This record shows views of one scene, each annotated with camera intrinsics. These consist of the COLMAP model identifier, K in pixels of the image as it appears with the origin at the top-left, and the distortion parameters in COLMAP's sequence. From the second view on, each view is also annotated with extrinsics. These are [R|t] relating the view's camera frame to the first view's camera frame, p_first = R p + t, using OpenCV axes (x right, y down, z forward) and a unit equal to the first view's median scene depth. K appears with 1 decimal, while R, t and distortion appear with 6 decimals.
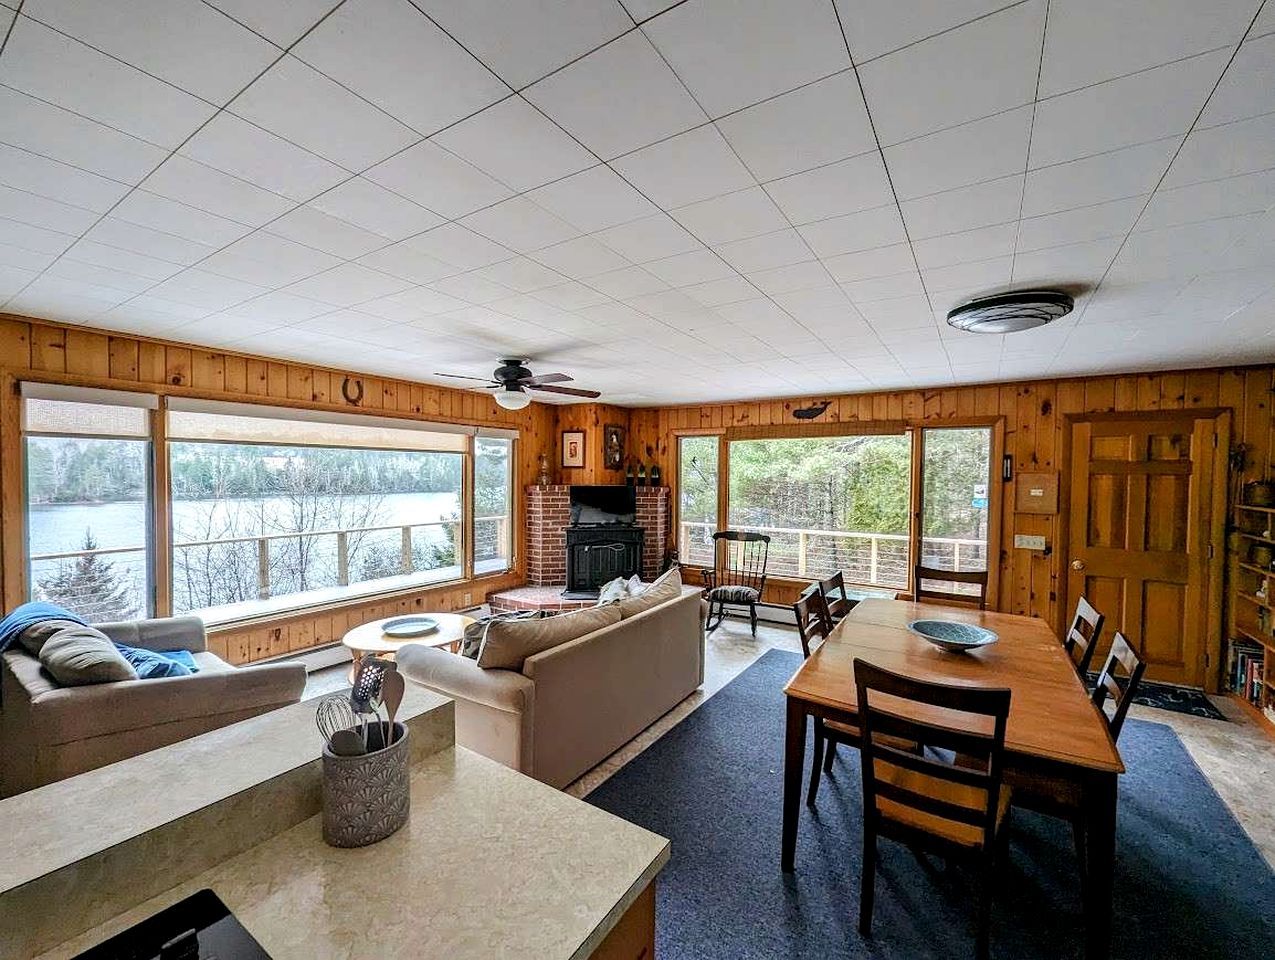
lens RADIAL K [[531.8, 0, 644.5], [0, 531.8, 485.4], [0, 0, 1]] dist [-0.003182, 0.000117]
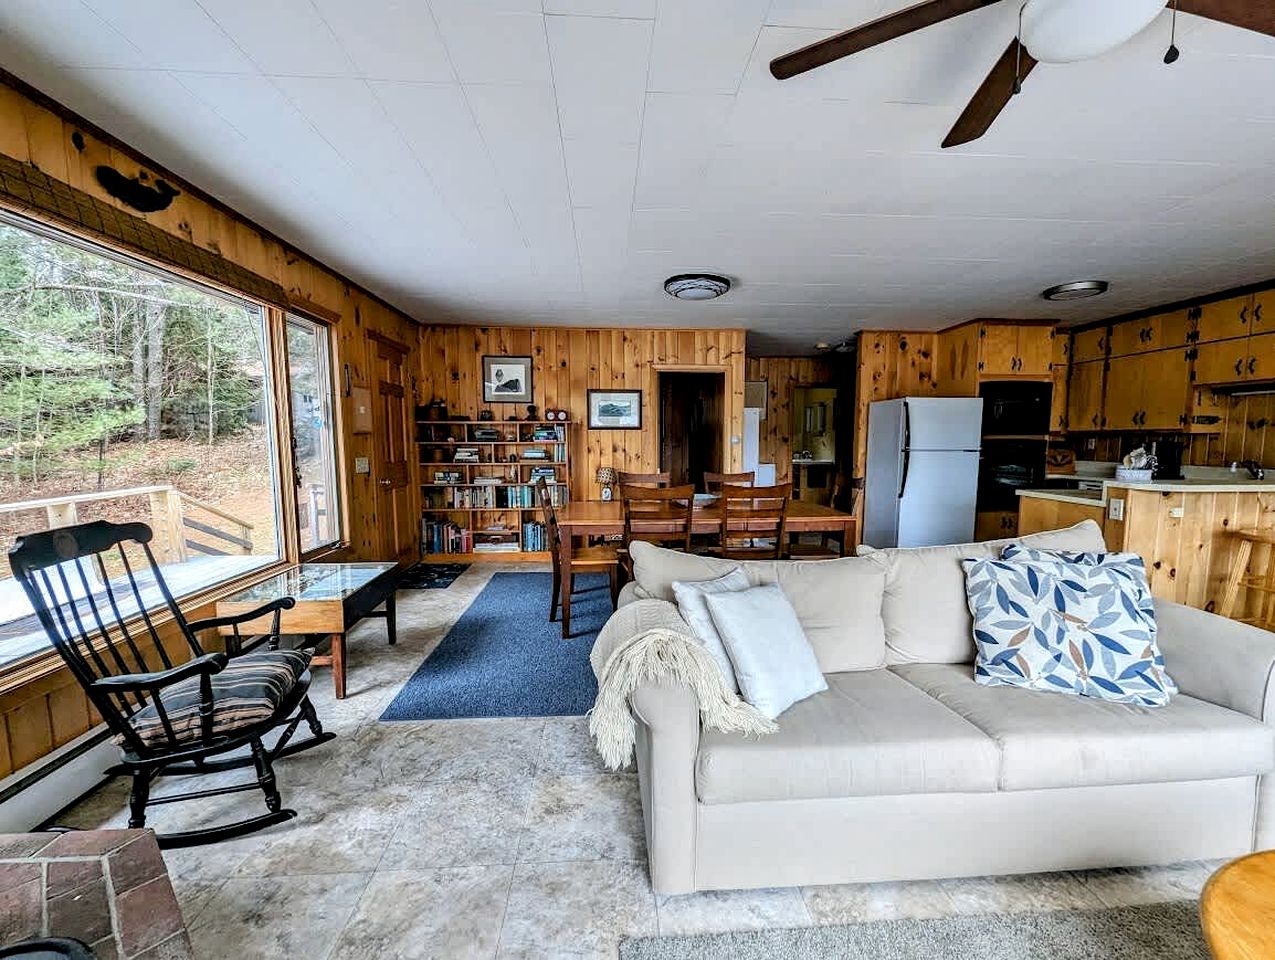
lens RADIAL K [[531.8, 0, 641.1], [0, 531.8, 490.3], [0, 0, 1]] dist [-0.003182, 0.000117]
pose [[-0.602080, -0.087452, 0.793632, -0.240205], [0.013635, 0.992713, 0.119733, 0.038755], [-0.798319, 0.082910, -0.596500, 0.954463]]
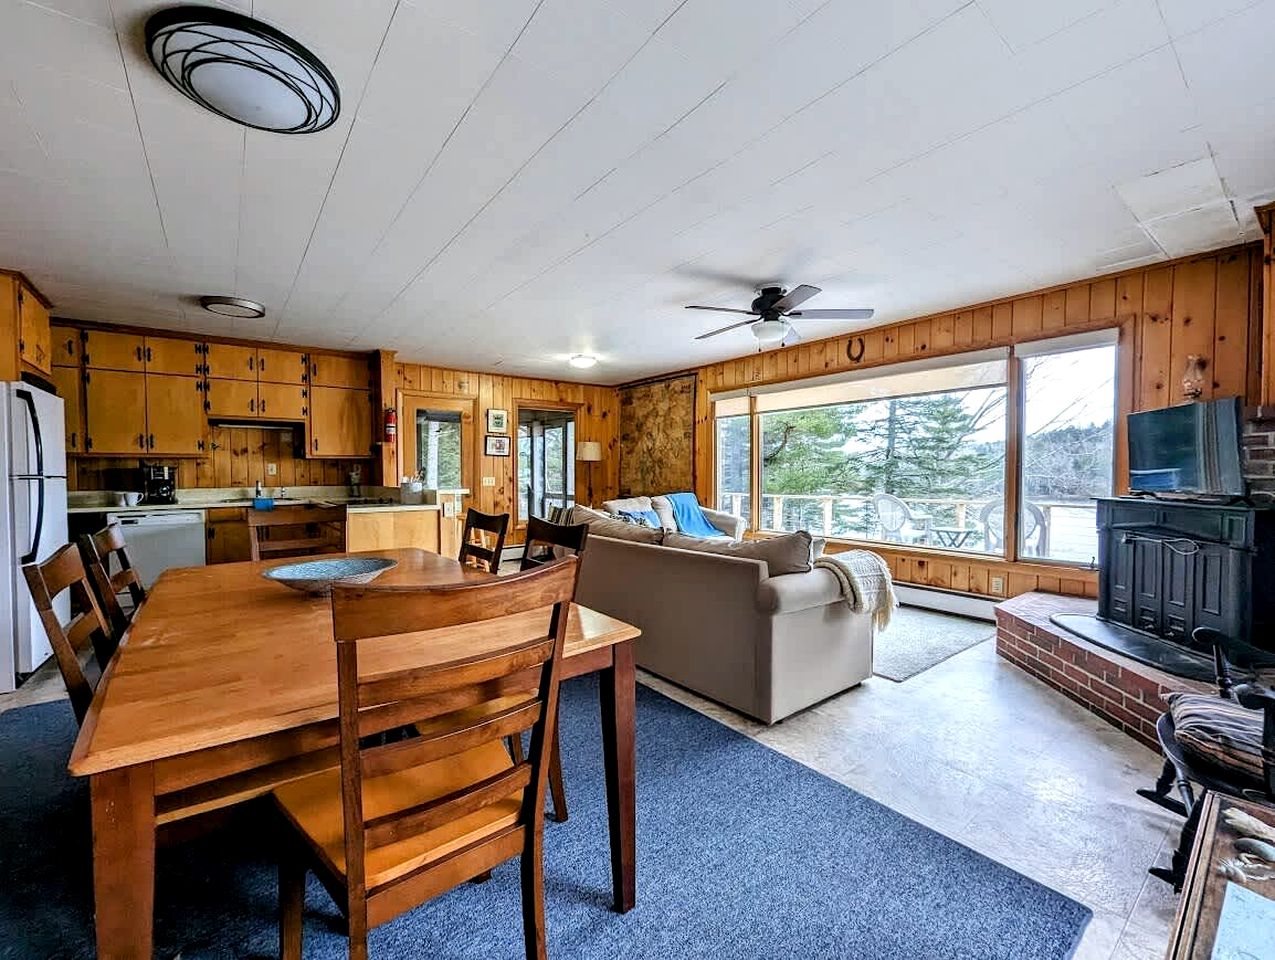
lens RADIAL K [[531.8, 0, 642.0], [0, 531.8, 487.6], [0, 0, 1]] dist [-0.003182, 0.000117]
pose [[-0.325496, 0.018302, -0.945366, 0.512215], [-0.021973, 0.999396, 0.026913, 0.070068], [0.945288, 0.029533, -0.324898, 0.759607]]
